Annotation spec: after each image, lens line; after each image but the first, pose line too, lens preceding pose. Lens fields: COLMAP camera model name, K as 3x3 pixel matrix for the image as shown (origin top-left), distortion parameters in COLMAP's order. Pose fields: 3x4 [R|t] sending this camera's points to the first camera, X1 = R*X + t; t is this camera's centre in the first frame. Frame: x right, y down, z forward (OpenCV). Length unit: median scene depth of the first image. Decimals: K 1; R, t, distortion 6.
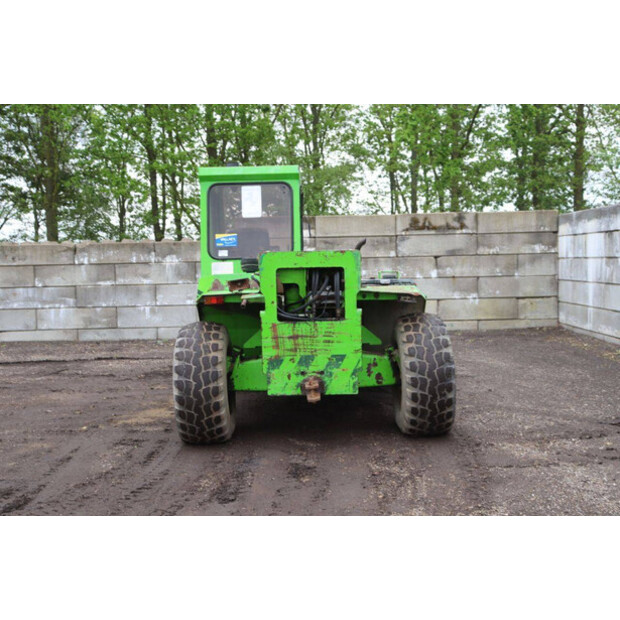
lens RADIAL K [[771.0, 0, 310.0], [0, 771.0, 310.0], [0, 0, 1]] dist [0.009136, 0.029860]
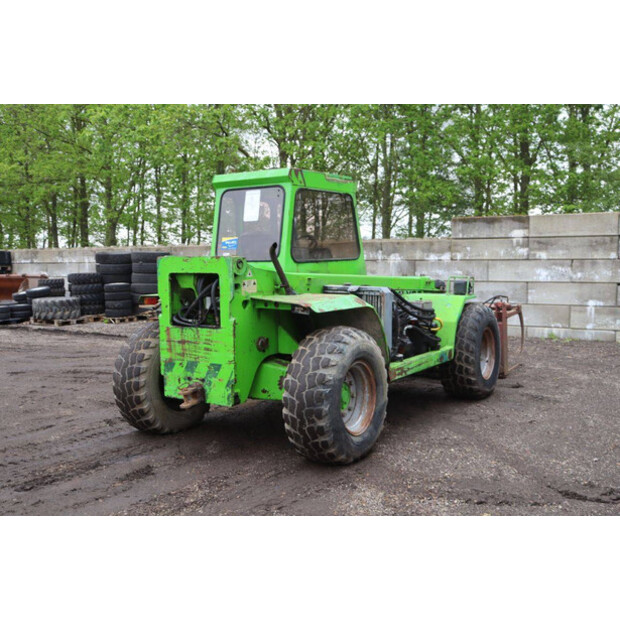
lens RADIAL K [[672.5, 0, 310.0], [0, 672.5, 310.0], [0, 0, 1]] dist [-0.057133, 0.180241]
pose [[0.836219, 0.058662, -0.545250, 0.580534], [-0.048311, 0.998277, 0.033310, -0.042568], [0.546264, -0.001513, 0.837612, 0.351260]]
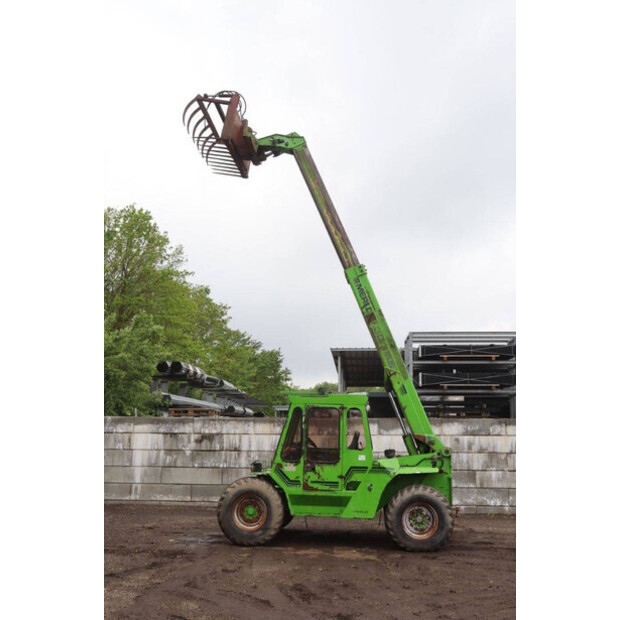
lens RADIAL K [[663.1, 0, 310.0], [0, 663.1, 310.0], [0, 0, 1]] dist [-0.052403, 0.163912]
pose [[0.067056, 0.221752, 0.972795, -1.943879], [0.055043, 0.972682, -0.225521, -0.050963], [-0.996230, 0.068668, 0.053018, 1.235333]]
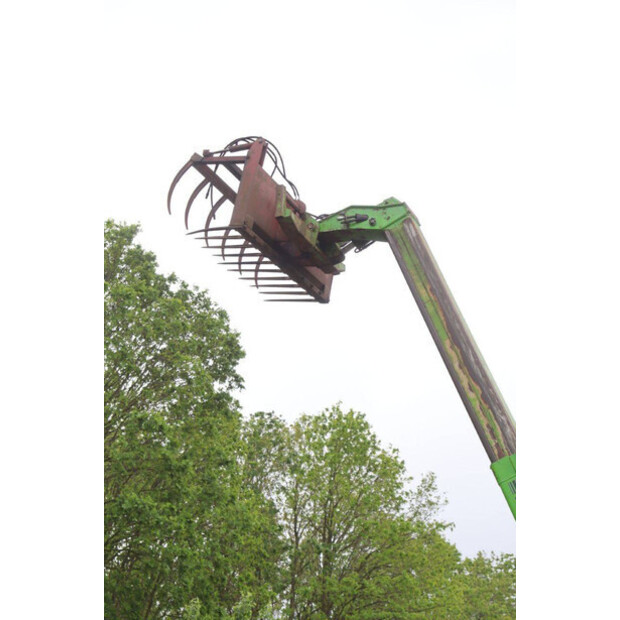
lens RADIAL K [[1221.8, 0, 309.9], [0, 1221.8, 328.6], [0, 0, 1]] dist [0.346533, 0.017661]
pose [[0.417061, 0.400222, 0.816016, -1.573021], [0.012721, 0.895169, -0.445545, -0.029773], [-0.908789, 0.196200, 0.368249, 0.791982]]
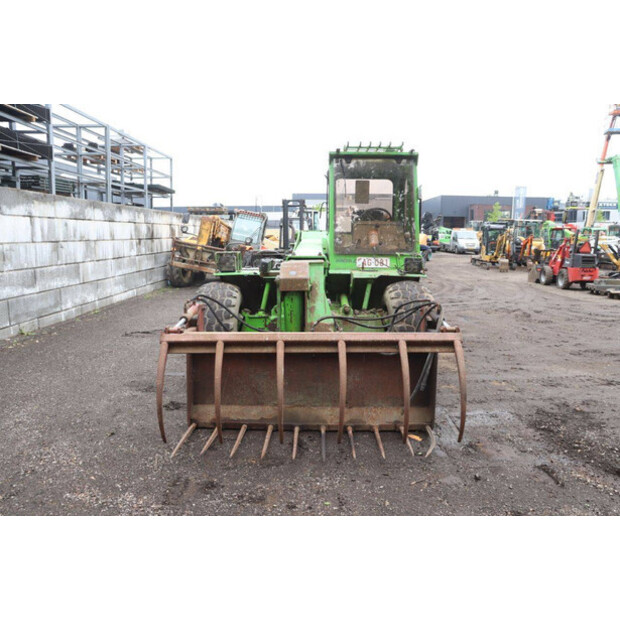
lens RADIAL K [[507.2, 0, 310.0], [0, 507.2, 310.0], [0, 0, 1]] dist [-0.192272, 0.180245]
pose [[-0.999677, 0.025378, -0.001069, 0.033451], [0.024567, 0.976719, 0.213110, -0.151059], [0.006453, 0.213015, -0.977028, 2.299009]]
